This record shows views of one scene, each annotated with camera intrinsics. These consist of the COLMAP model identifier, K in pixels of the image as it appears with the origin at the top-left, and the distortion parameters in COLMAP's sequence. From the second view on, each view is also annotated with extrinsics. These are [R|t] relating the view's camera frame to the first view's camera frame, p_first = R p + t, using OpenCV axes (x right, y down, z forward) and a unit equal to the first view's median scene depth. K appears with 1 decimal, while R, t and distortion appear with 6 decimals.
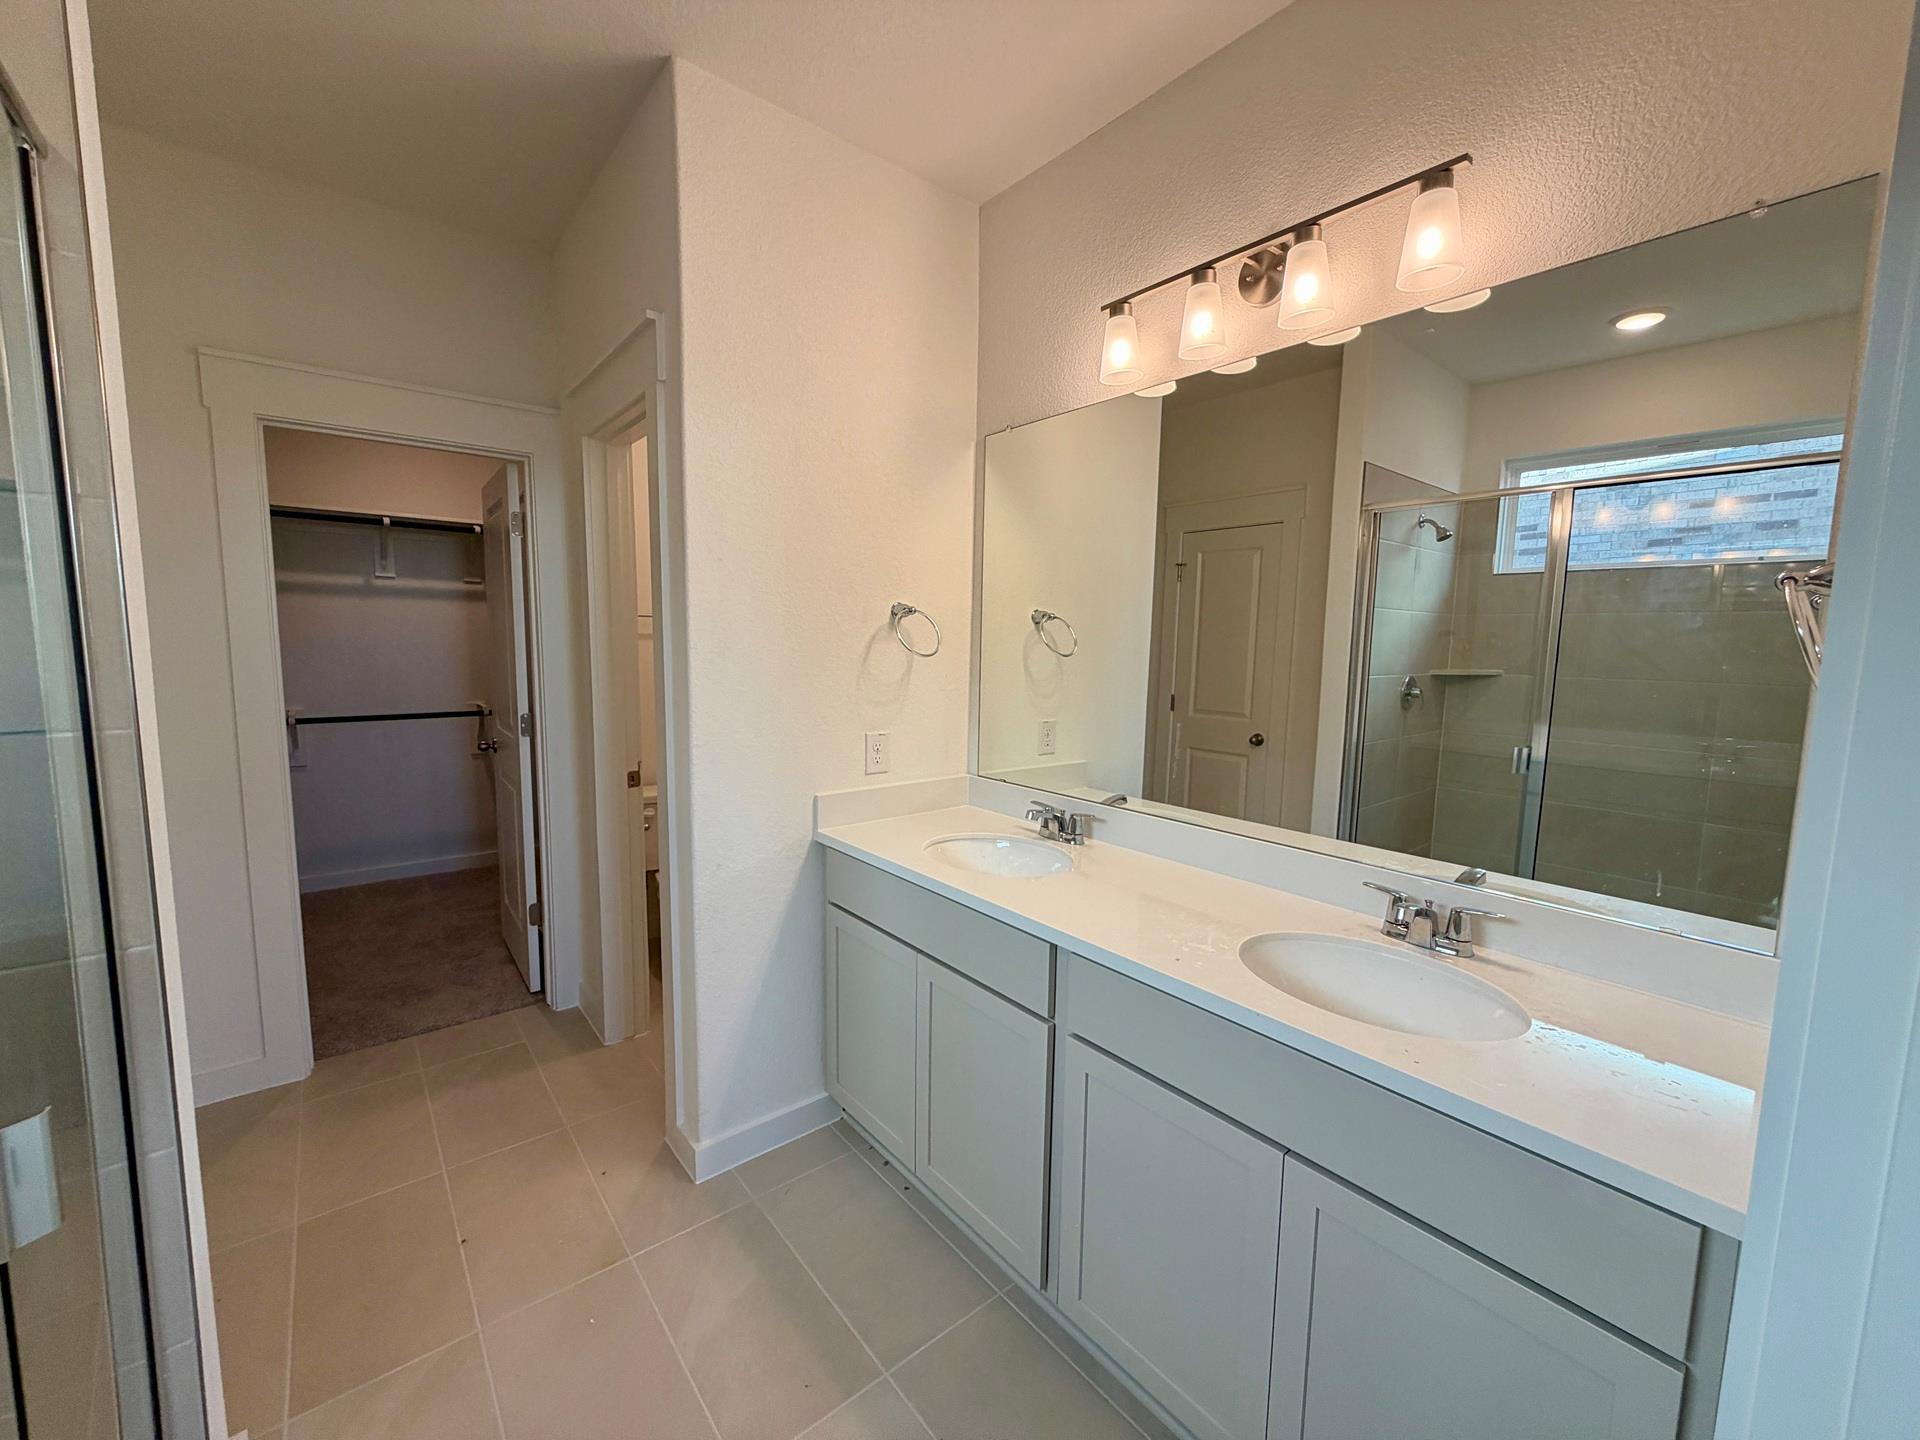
lens RADIAL K [[777.9, 0, 955.8], [0, 777.9, 722.4], [0, 0, 1]] dist [0.017451, 0.000018]
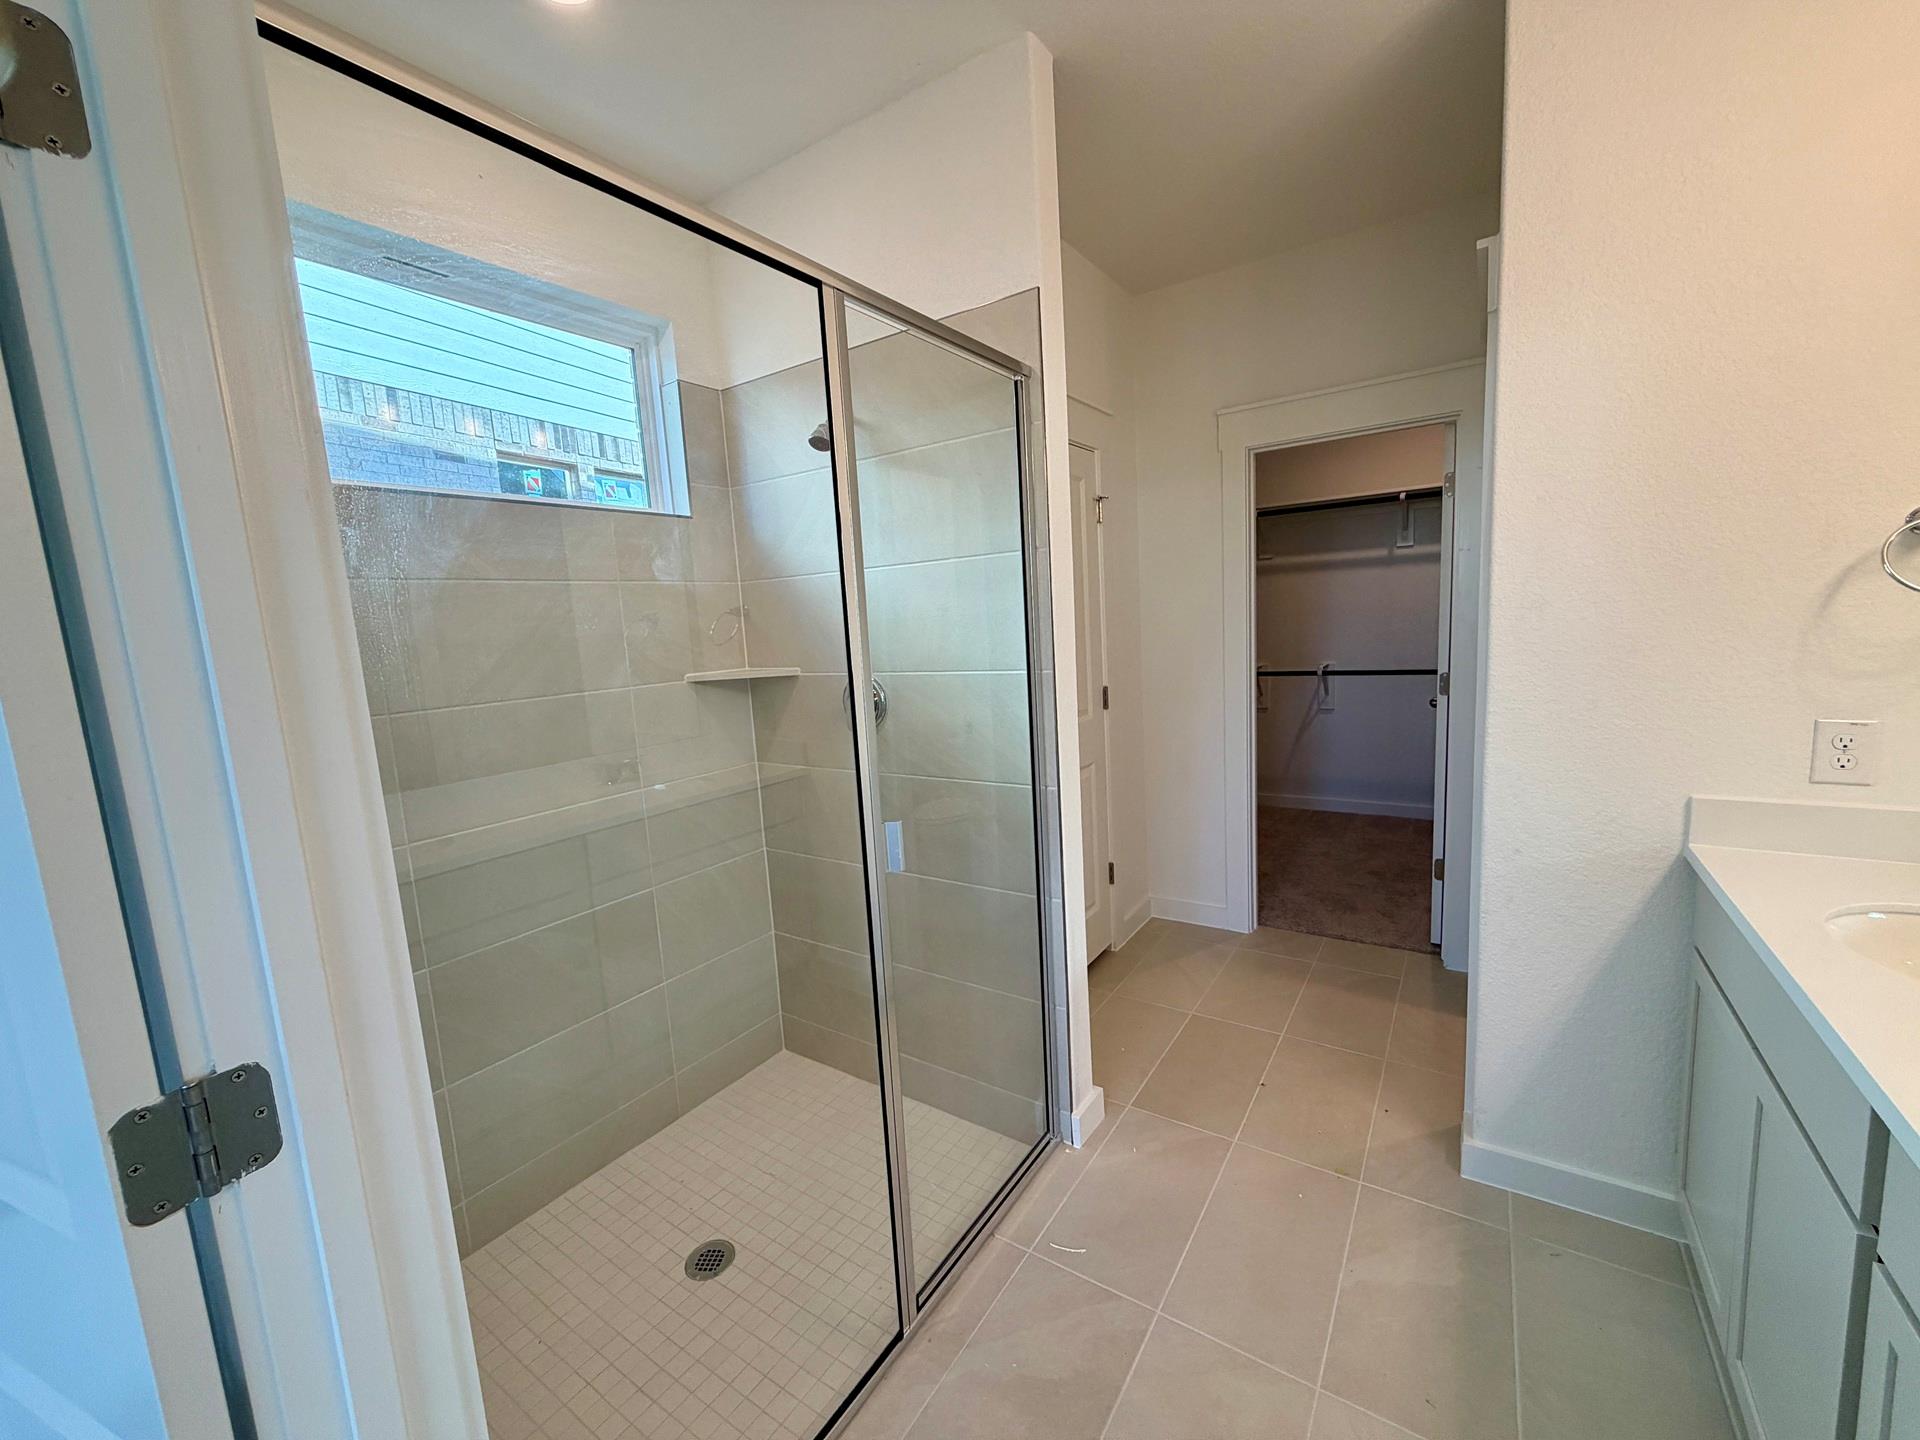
lens RADIAL K [[777.9, 0, 955.8], [0, 777.9, 722.4], [0, 0, 1]] dist [0.017451, 0.000018]
pose [[0.296740, 0.095415, -0.950180, 0.277752], [-0.042191, 0.995334, 0.086774, -0.010073], [0.954026, 0.014340, 0.299381, 0.106131]]
